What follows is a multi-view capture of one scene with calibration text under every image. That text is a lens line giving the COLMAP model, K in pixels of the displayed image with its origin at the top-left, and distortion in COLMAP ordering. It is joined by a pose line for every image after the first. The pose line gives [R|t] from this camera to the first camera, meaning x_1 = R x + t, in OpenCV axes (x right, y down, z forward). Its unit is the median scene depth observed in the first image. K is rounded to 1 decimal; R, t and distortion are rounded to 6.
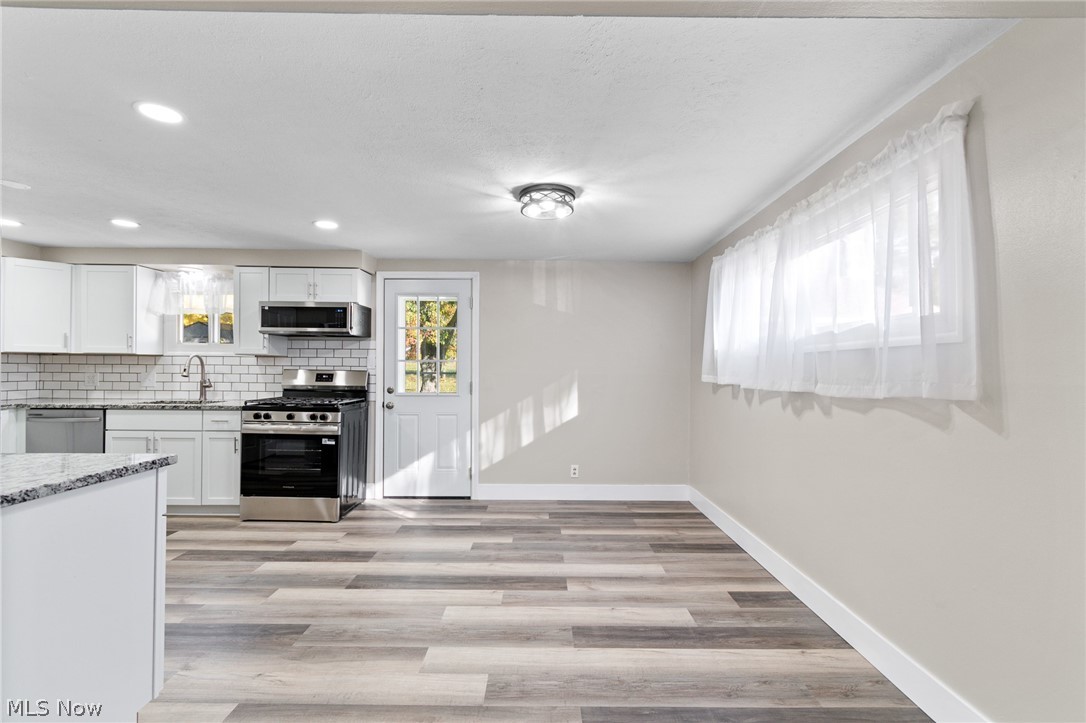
lens RADIAL K [[485.8, 0, 544.0], [0, 485.8, 366.3], [0, 0, 1]] dist [0.008604, -0.000484]
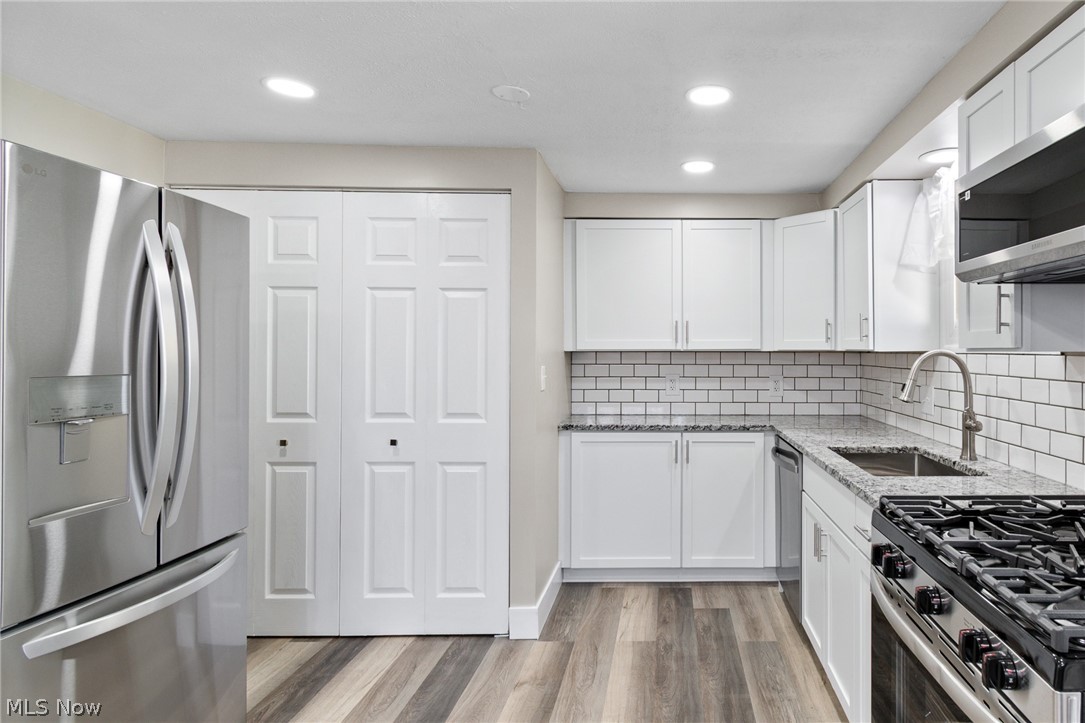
lens RADIAL K [[613.9, 0, 675.2], [0, 613.9, 349.2], [0, 0, 1]] dist [-0.003805, -0.000560]
pose [[0.015061, -0.010809, -0.999828, -0.196594], [0.001474, 0.999941, -0.010788, -0.021119], [0.999885, -0.001312, 0.015076, 0.815162]]
